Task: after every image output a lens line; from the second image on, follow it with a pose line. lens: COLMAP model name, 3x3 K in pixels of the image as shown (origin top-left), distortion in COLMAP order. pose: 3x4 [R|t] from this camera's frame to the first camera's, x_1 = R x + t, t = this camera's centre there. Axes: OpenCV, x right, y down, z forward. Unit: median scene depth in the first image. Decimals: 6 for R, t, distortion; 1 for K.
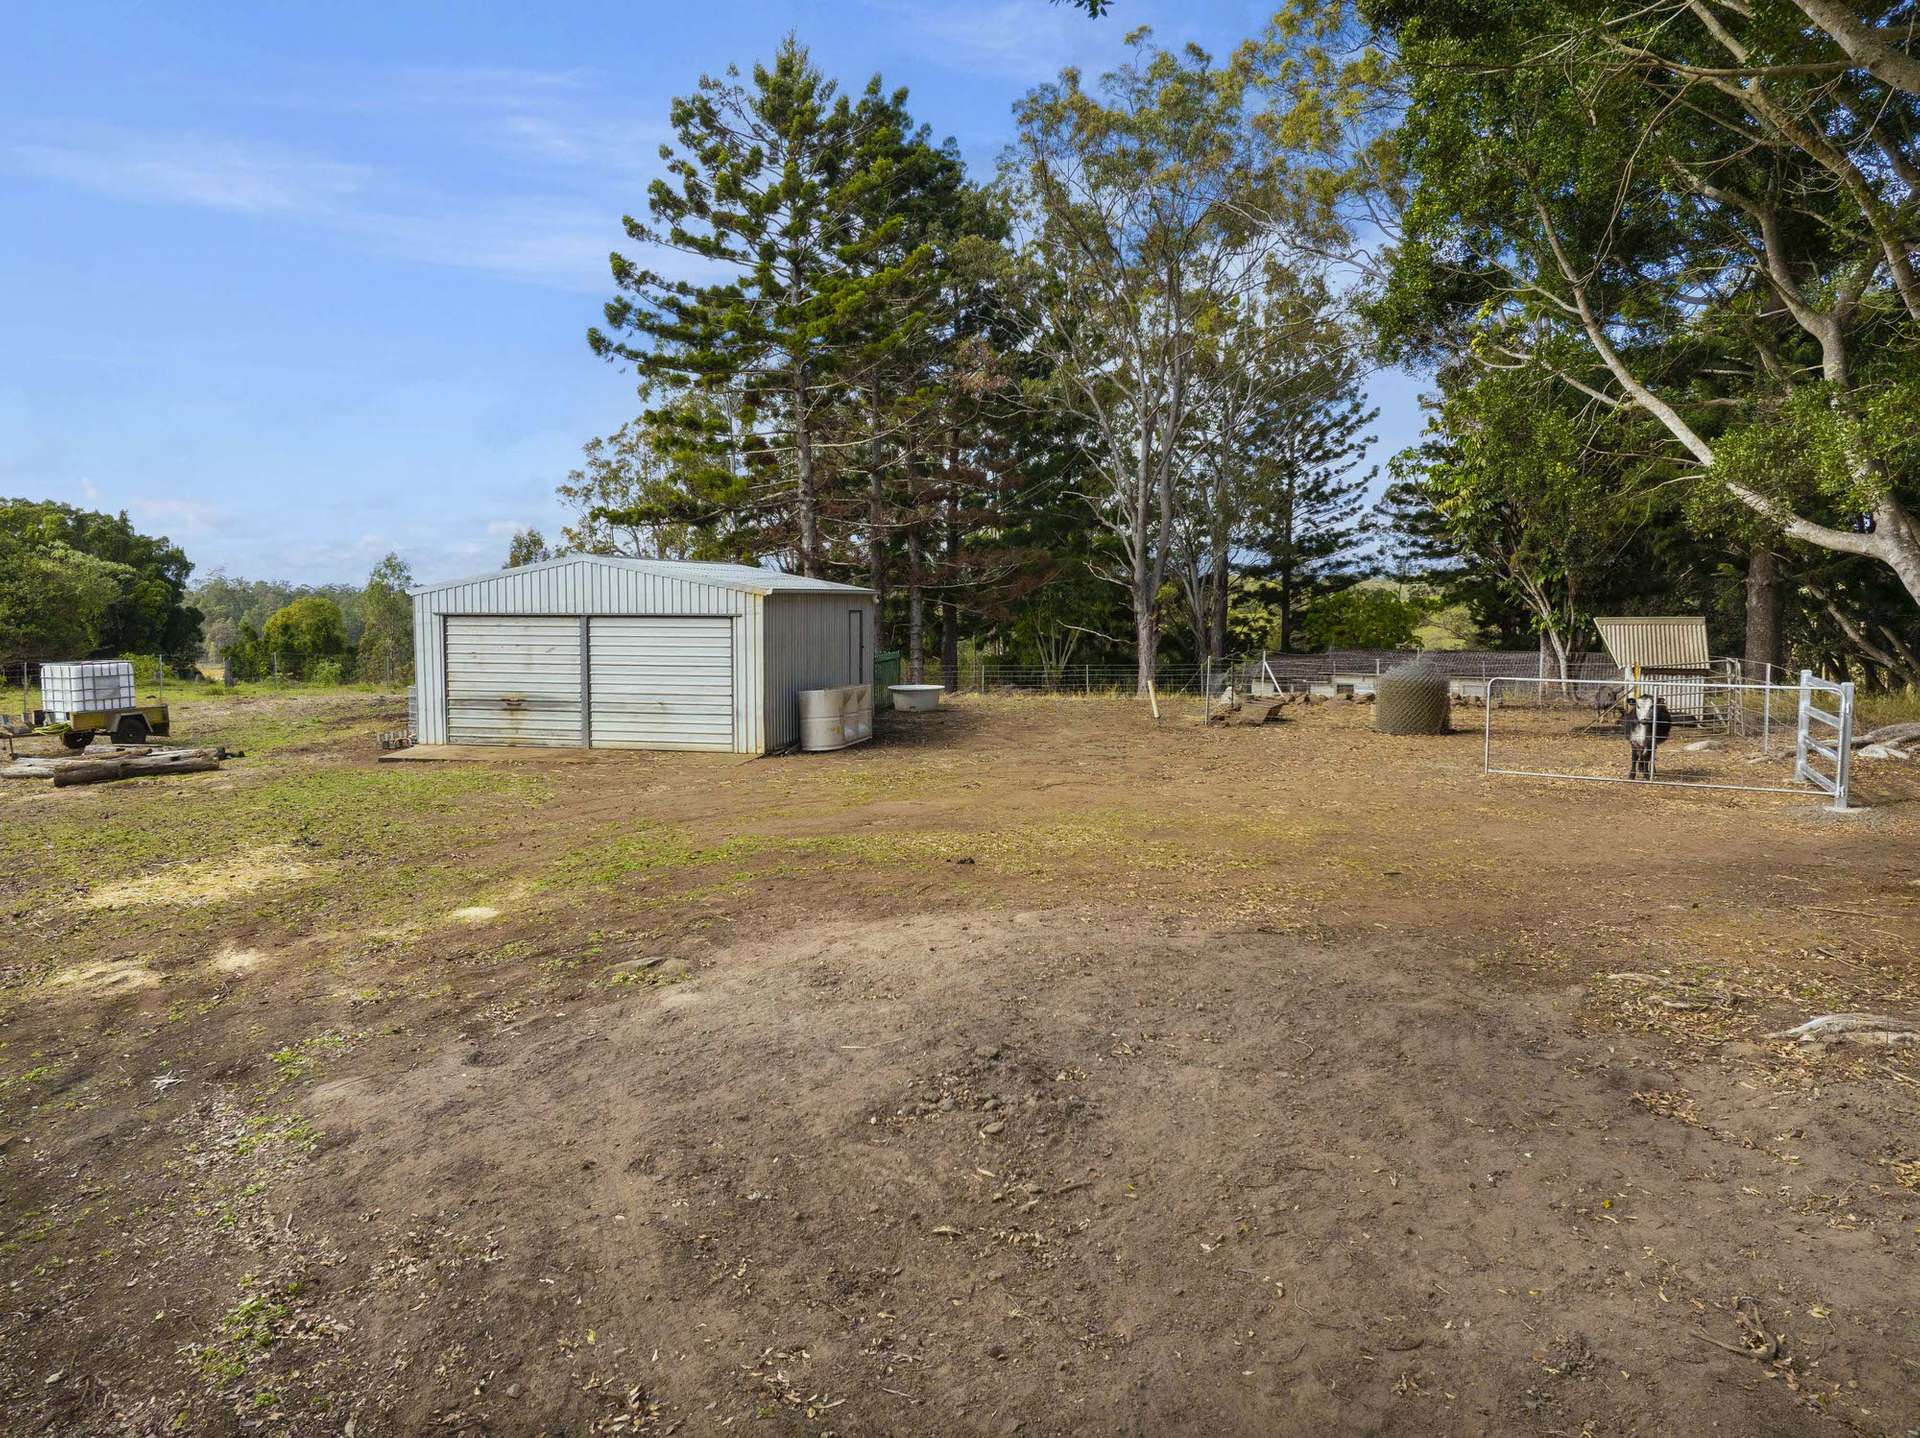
lens RADIAL K [[1366.1, 0, 965.0], [0, 1366.1, 706.3], [0, 0, 1]] dist [-0.030616, 0.000884]
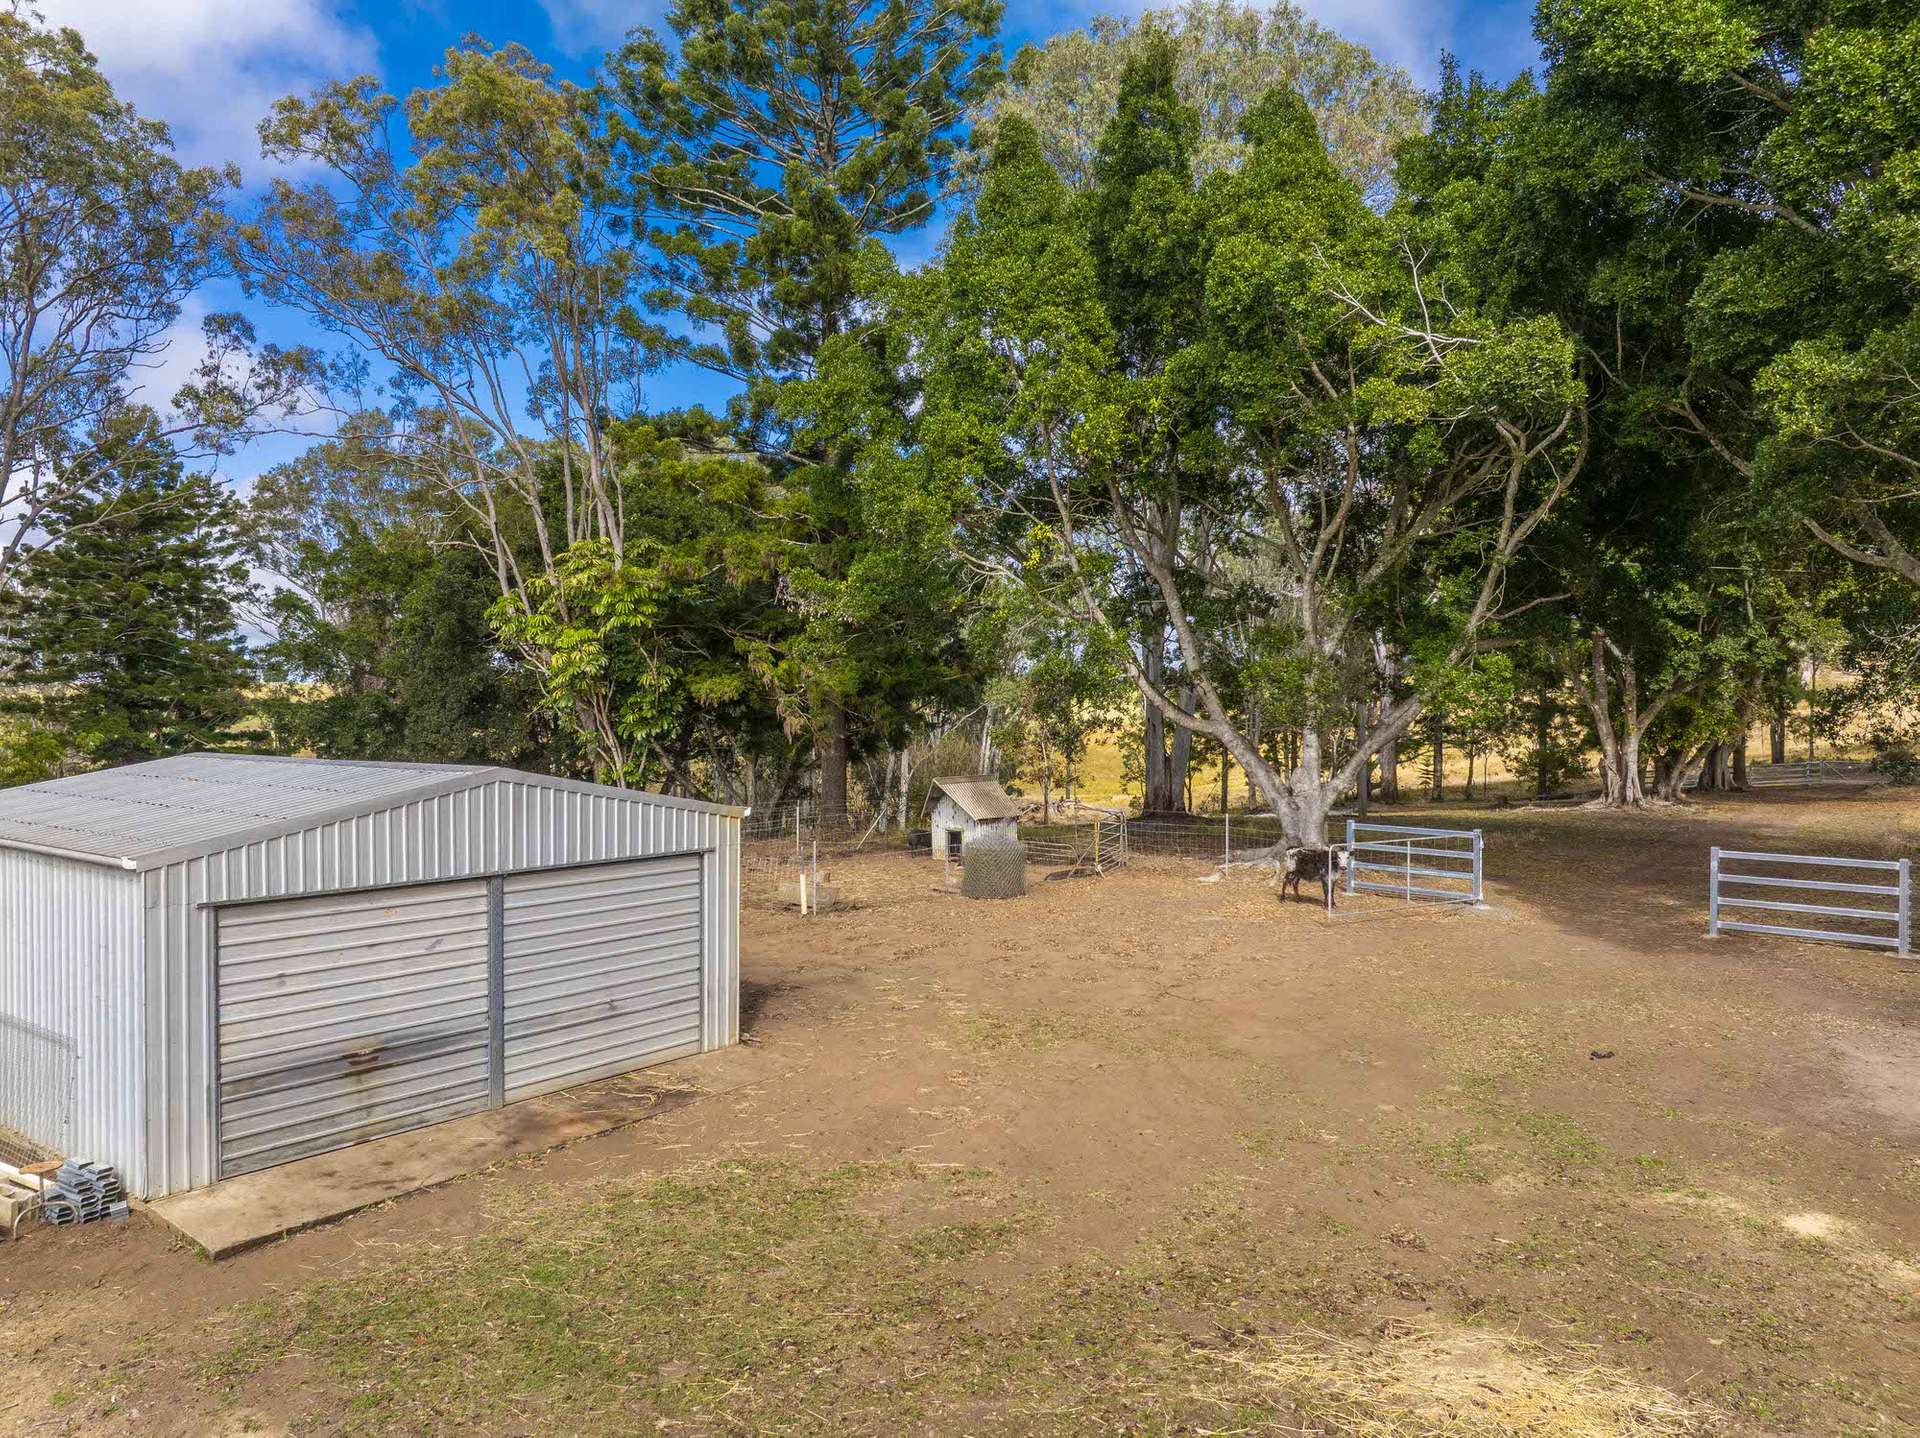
lens RADIAL K [[1356.6, 0, 963.4], [0, 1356.6, 713.7], [0, 0, 1]] dist [-0.036192, 0.003768]
pose [[0.408719, -0.005283, 0.912645, -0.300090], [0.074668, 0.996824, -0.027669, -0.043568], [-0.909601, 0.079454, 0.407815, 0.244181]]
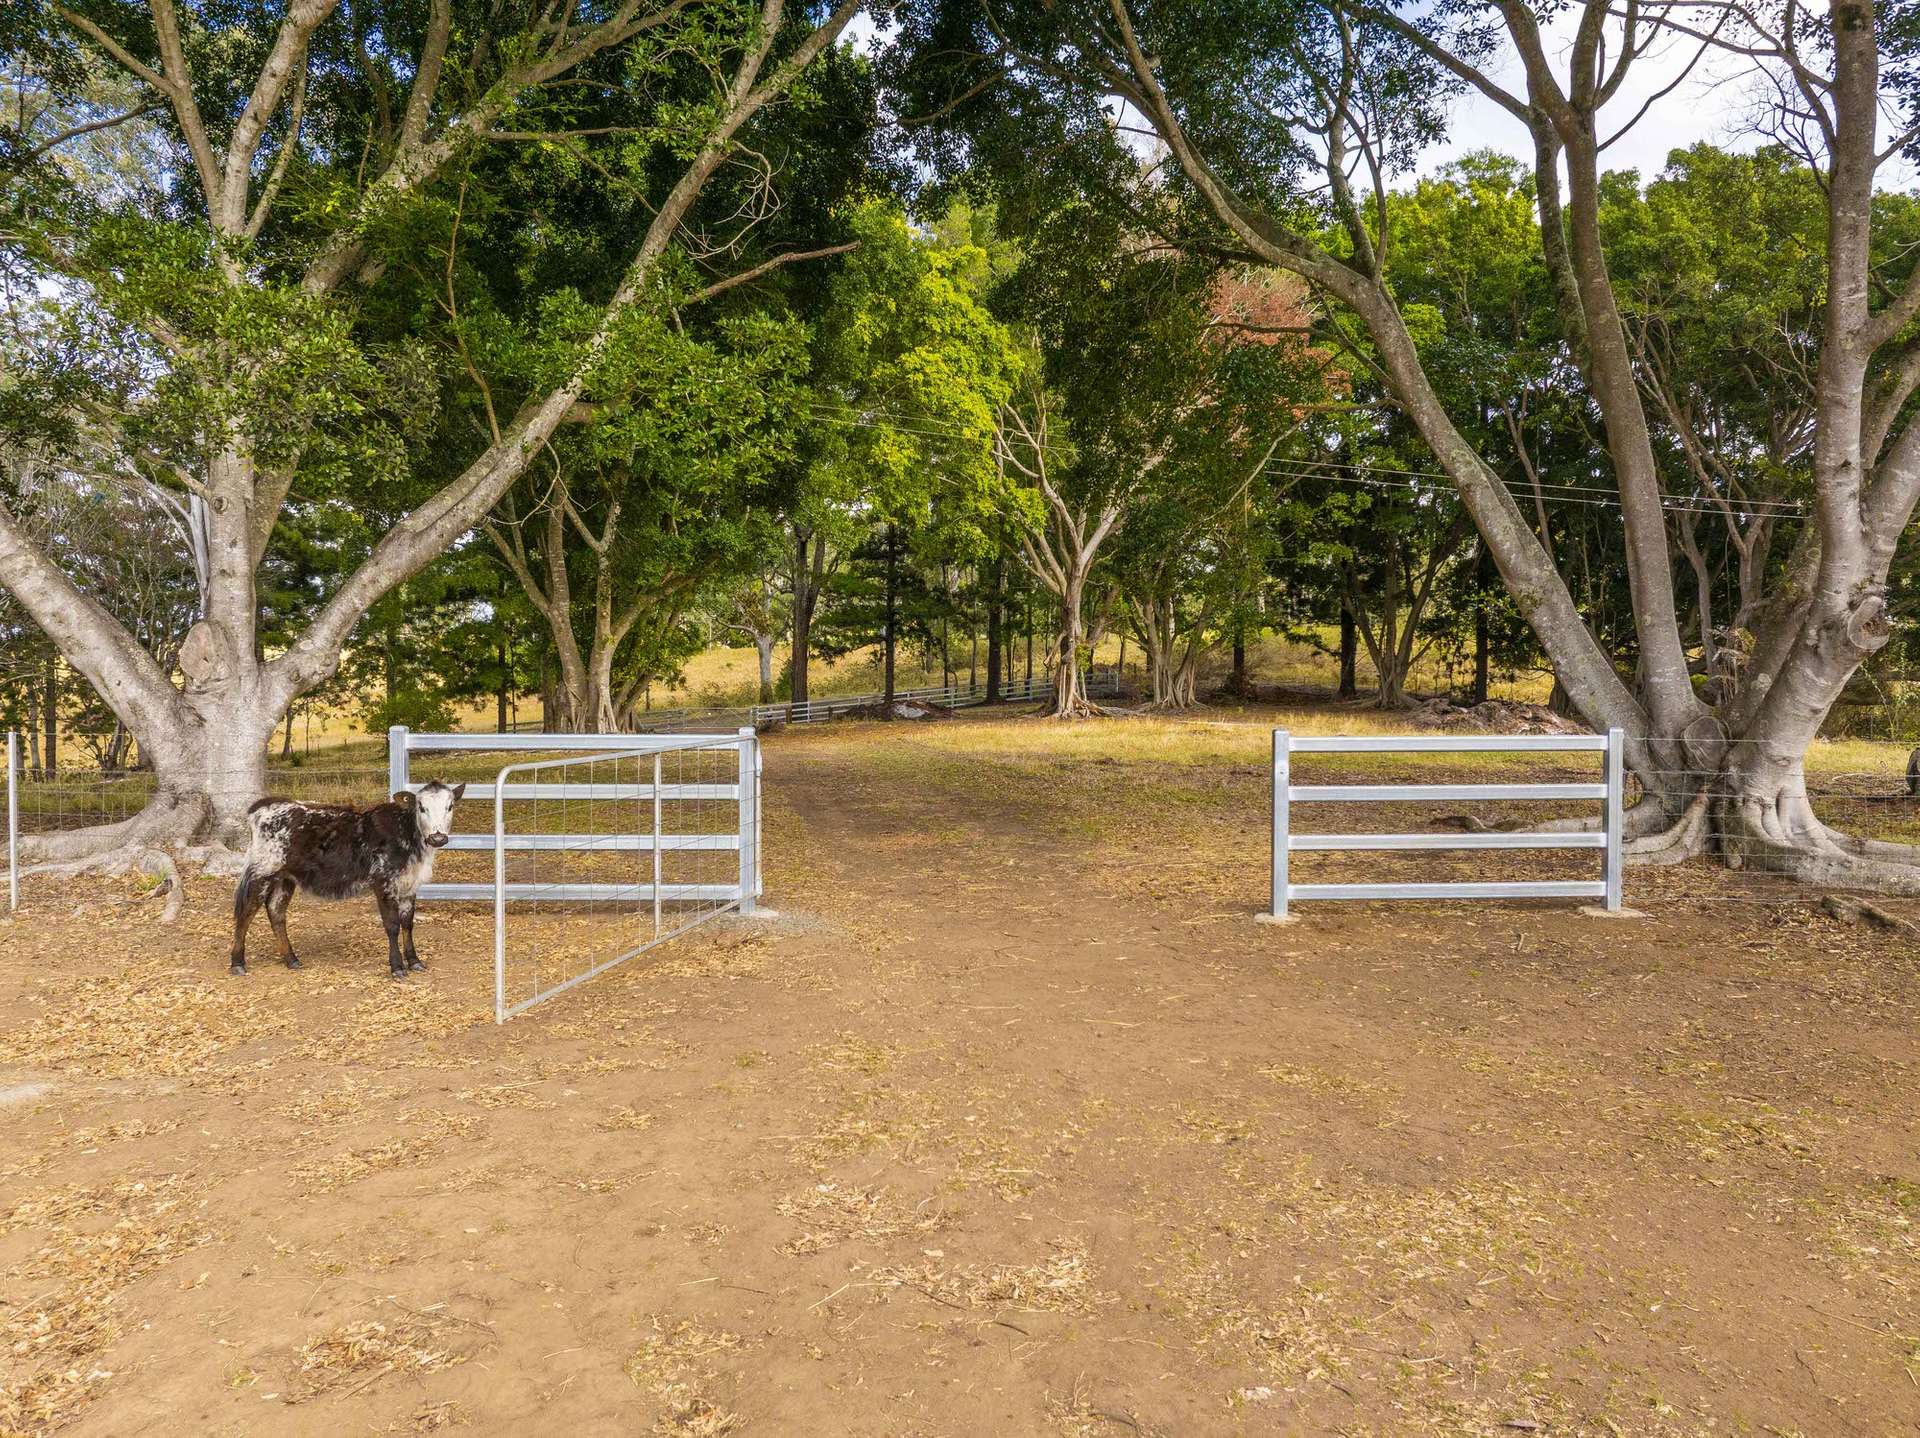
lens RADIAL K [[1356.6, 0, 963.4], [0, 1356.6, 713.7], [0, 0, 1]] dist [-0.036192, 0.003768]
pose [[-0.417450, -0.021269, 0.908451, -0.002352], [0.073830, 0.995627, 0.057236, -0.015181], [-0.905696, 0.090964, -0.414054, 0.325185]]
